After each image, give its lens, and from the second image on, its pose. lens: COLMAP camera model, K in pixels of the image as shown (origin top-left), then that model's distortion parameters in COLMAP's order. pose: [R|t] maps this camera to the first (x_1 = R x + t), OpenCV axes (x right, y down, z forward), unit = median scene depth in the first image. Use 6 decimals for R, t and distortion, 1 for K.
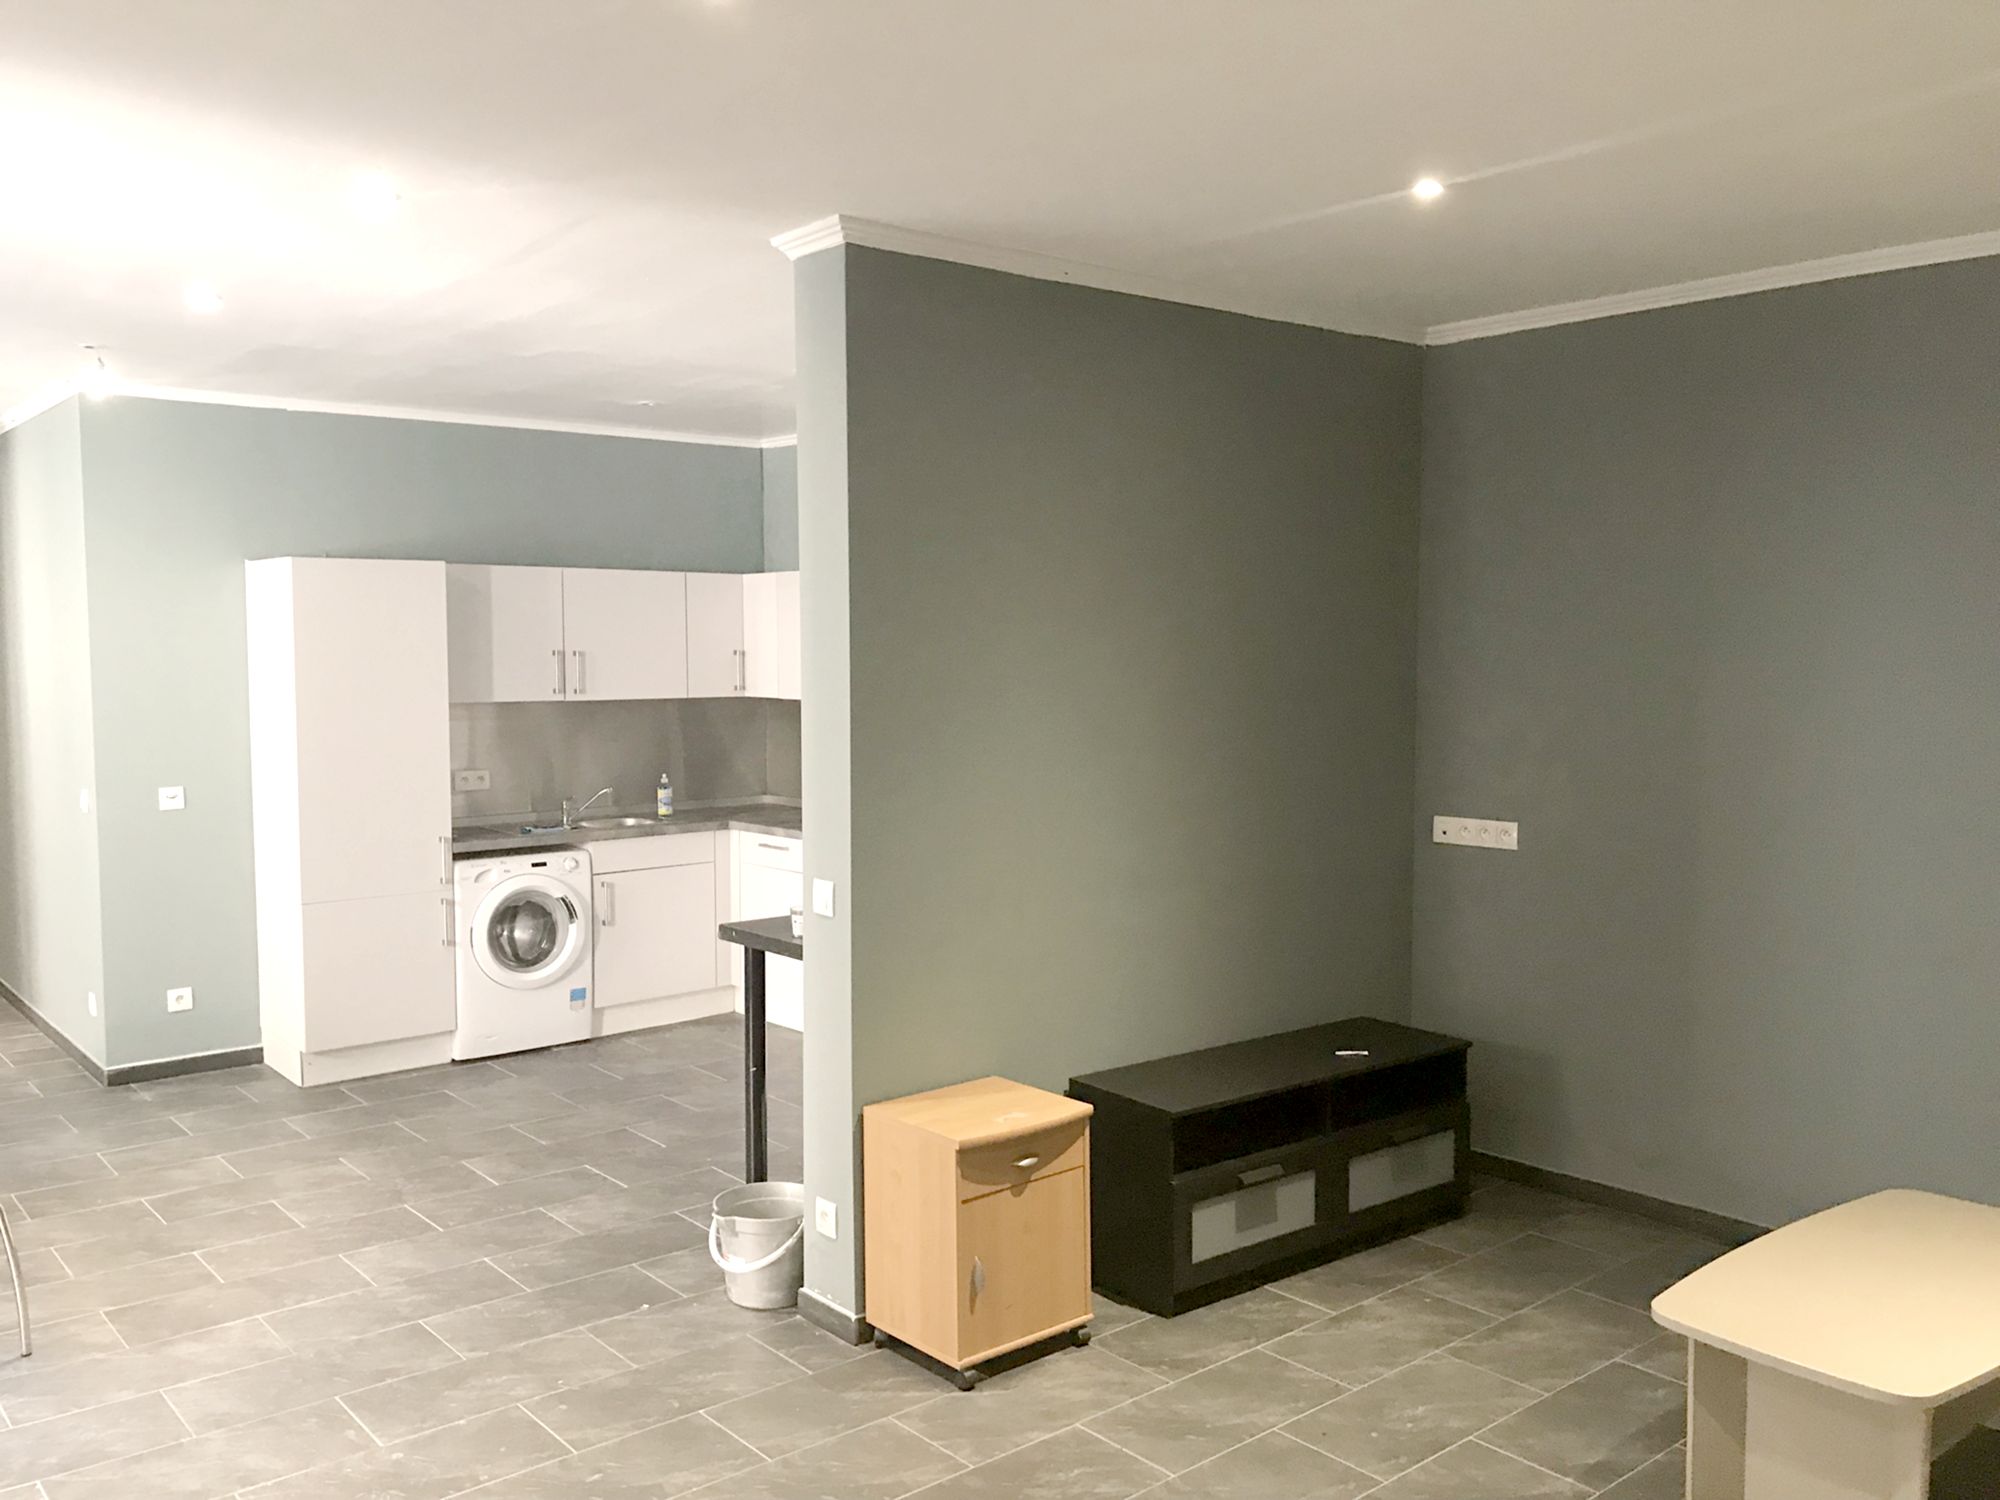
lens RADIAL K [[1646.9, 0, 1000.0], [0, 1646.9, 750.0], [0, 0, 1]] dist [0.002514, -0.001896]
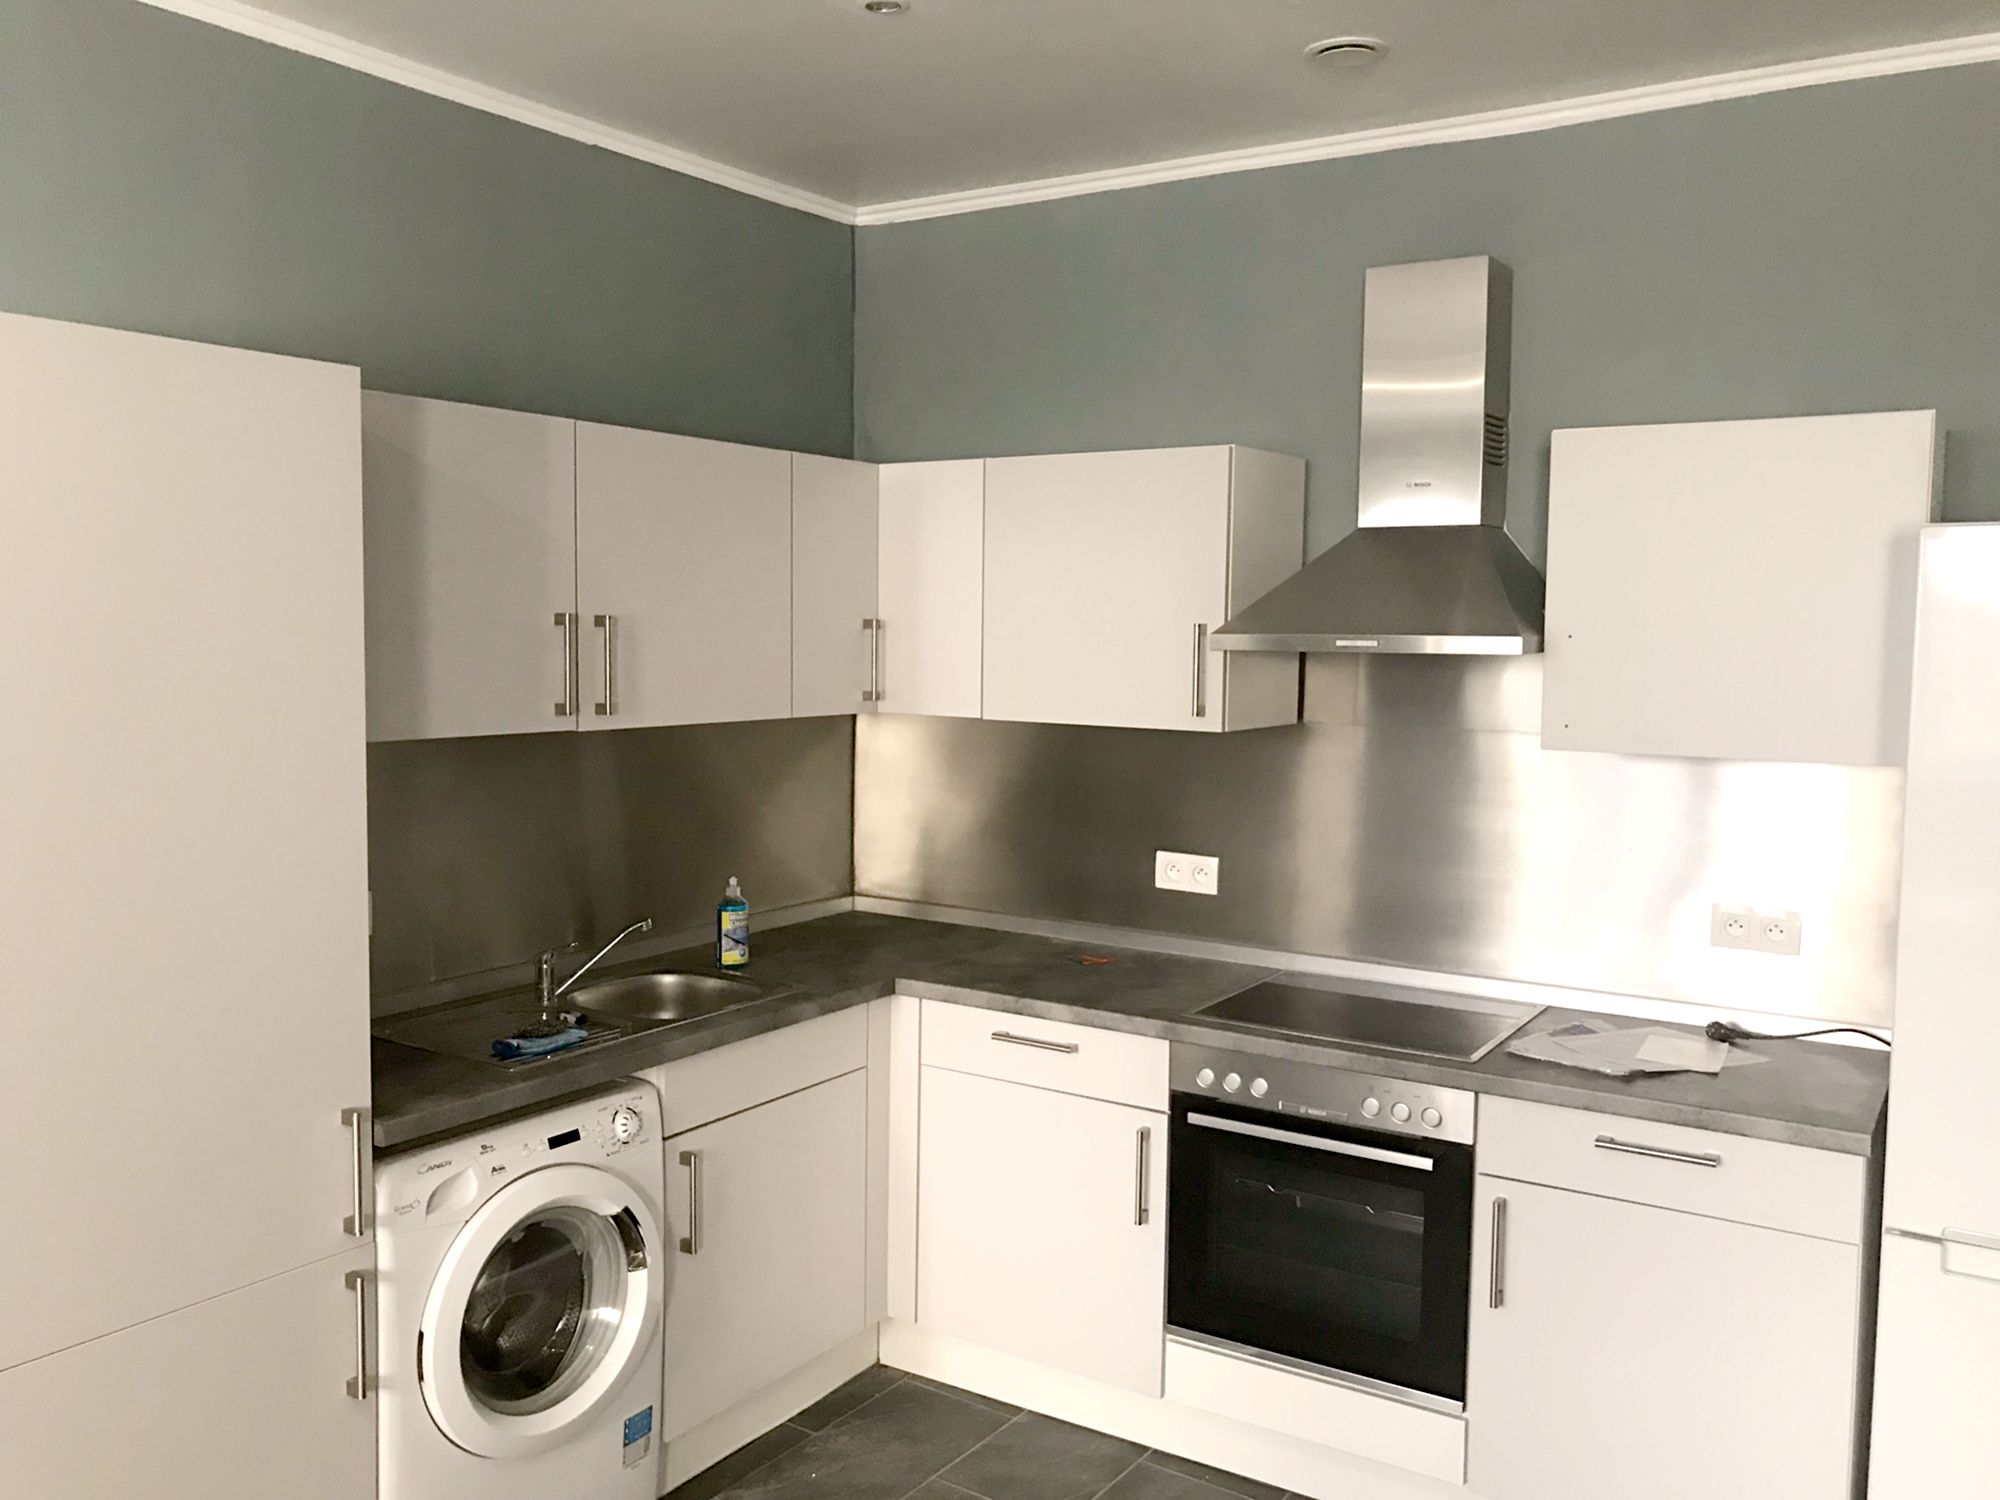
lens RADIAL K [[1660.8, 0, 1000.0], [0, 1660.8, 750.0], [0, 0, 1]] dist [0.008730, 0.004762]
pose [[0.963071, -0.005183, 0.269198, -0.279204], [0.000538, 0.999850, 0.017324, -0.032933], [-0.269247, -0.016540, 0.962929, 0.561870]]
